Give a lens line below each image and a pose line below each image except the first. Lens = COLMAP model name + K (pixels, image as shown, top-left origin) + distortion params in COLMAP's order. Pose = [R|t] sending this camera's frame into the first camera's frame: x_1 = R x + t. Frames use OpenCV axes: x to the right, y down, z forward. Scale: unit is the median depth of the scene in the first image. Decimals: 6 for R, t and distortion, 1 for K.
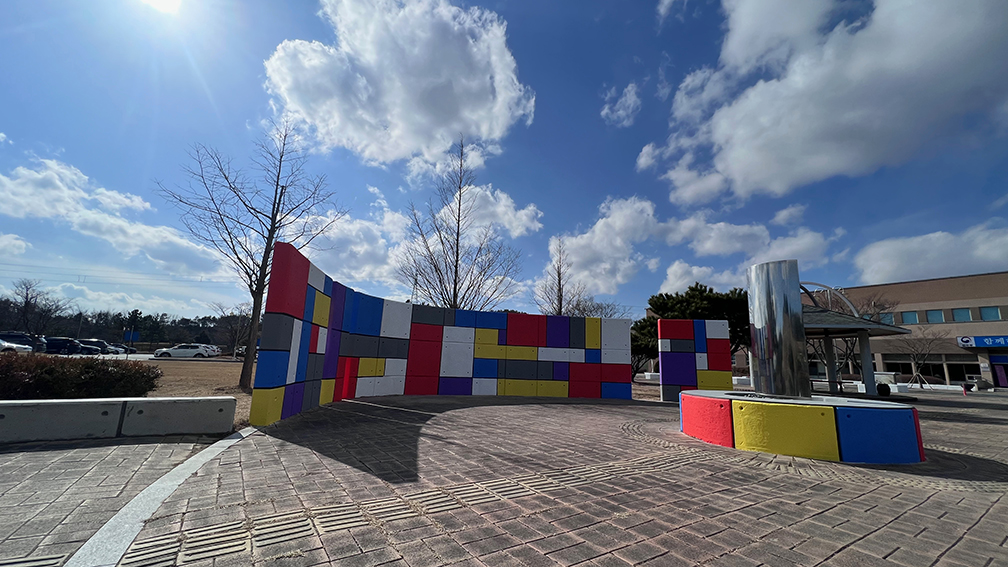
lens RADIAL K [[402.0, 0, 504.0], [0, 402.0, 283.5], [0, 0, 1]] dist [0.000883, 0.000127]
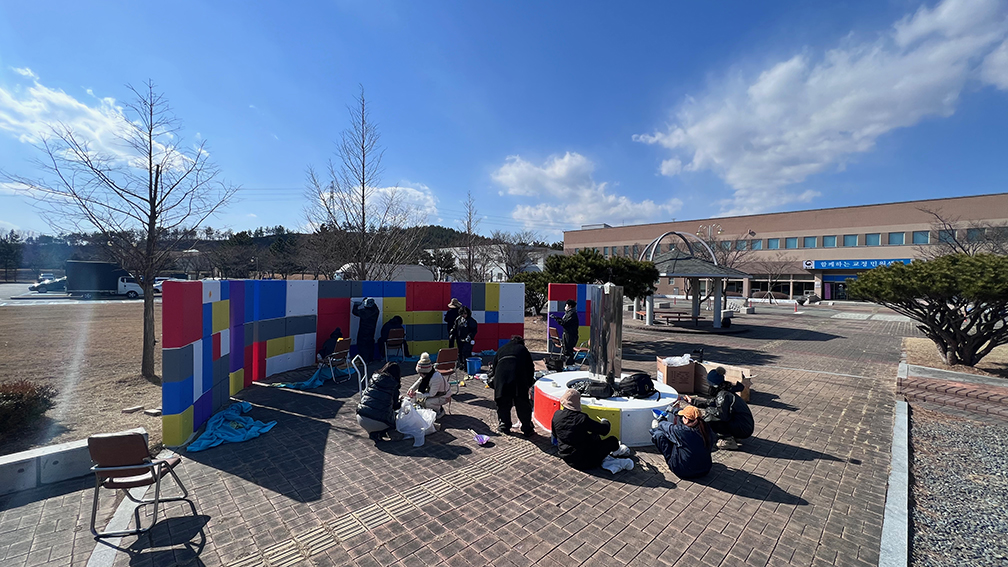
lens RADIAL K [[400.2, 0, 504.6], [0, 400.2, 284.4], [0, 0, 1]] dist [-0.000764, 0.000091]
pose [[0.983380, -0.020724, 0.180373, 0.054389], [-0.017945, 0.977505, 0.210148, -0.149165], [-0.180670, -0.209892, 0.960887, -0.075221]]
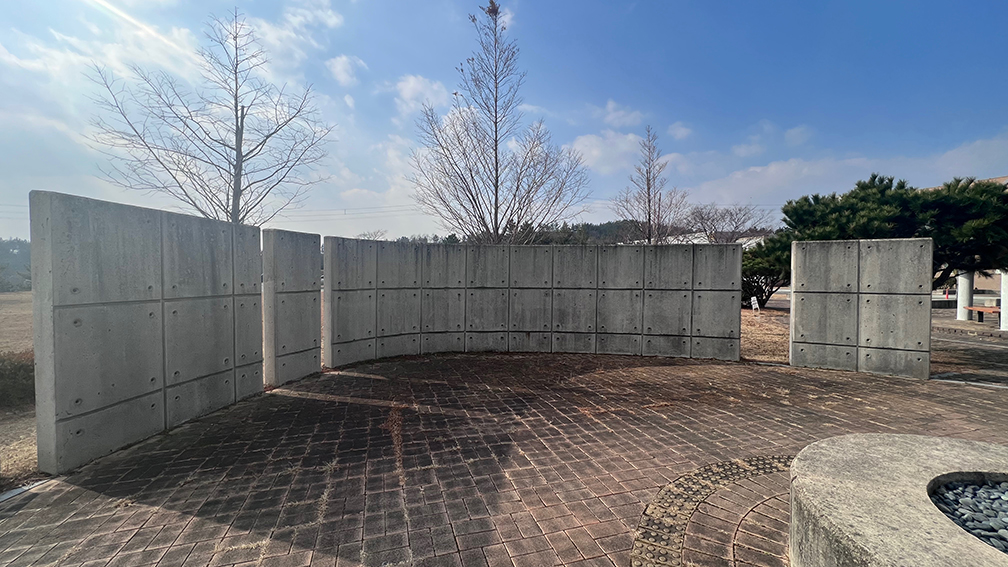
lens RADIAL K [[402.0, 0, 504.0], [0, 402.0, 283.5], [0, 0, 1]] dist [0.000883, 0.000127]
pose [[0.956435, -0.026643, -0.290727, 0.133009], [0.087247, 0.976404, 0.197544, -0.011247], [0.278603, -0.214304, 0.936191, 0.271700]]
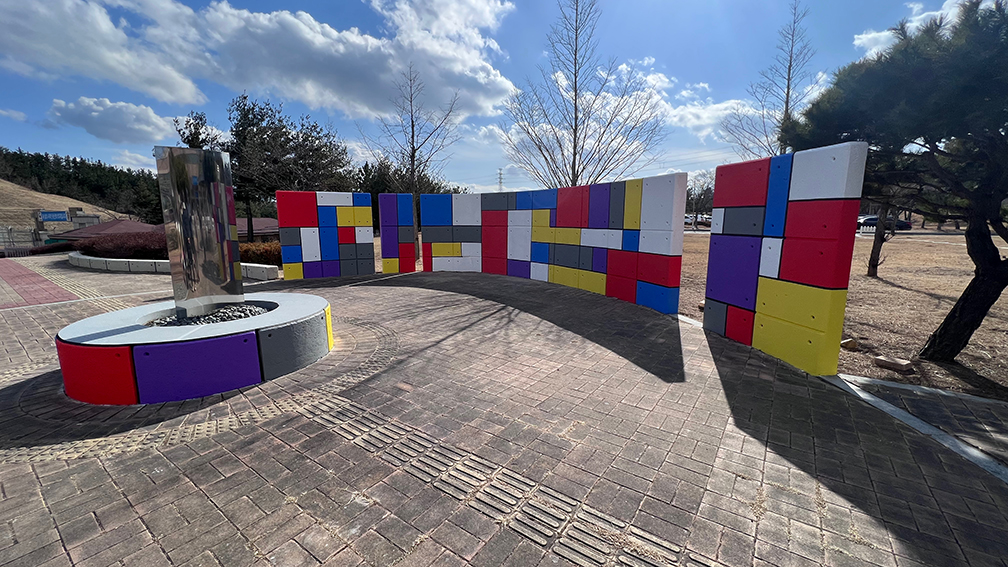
lens RADIAL K [[401.6, 0, 503.7], [0, 401.6, 279.5], [0, 0, 1]] dist [-0.000948, -0.000459]
pose [[0.339252, 0.105264, -0.934787, 0.768055], [0.200568, 0.962776, 0.181206, 0.081743], [0.919065, -0.248963, 0.305511, 0.594285]]
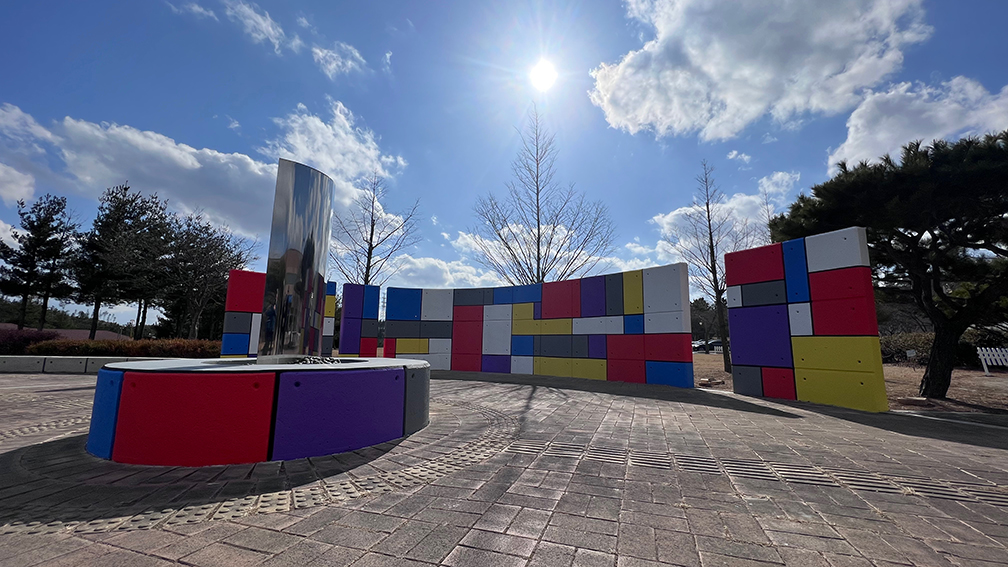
lens RADIAL K [[401.6, 0, 503.7], [0, 401.6, 279.5], [0, 0, 1]] dist [-0.000948, -0.000459]
pose [[0.595748, -0.158429, -0.787391, 0.655763], [0.168557, 0.983182, -0.070292, 0.113563], [0.785285, -0.090844, 0.612433, 0.390939]]
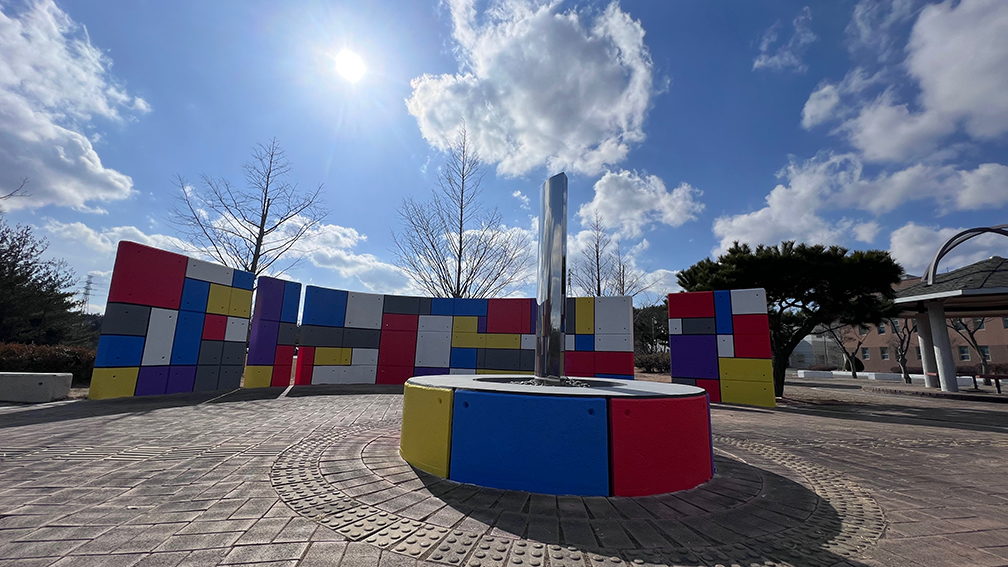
lens RADIAL K [[402.0, 0, 504.0], [0, 402.0, 283.5], [0, 0, 1]] dist [0.000883, 0.000127]
pose [[0.921317, -0.079983, -0.380497, 0.395771], [0.080644, 0.996641, -0.014234, 0.055280], [0.380358, -0.017571, 0.924673, 0.160259]]
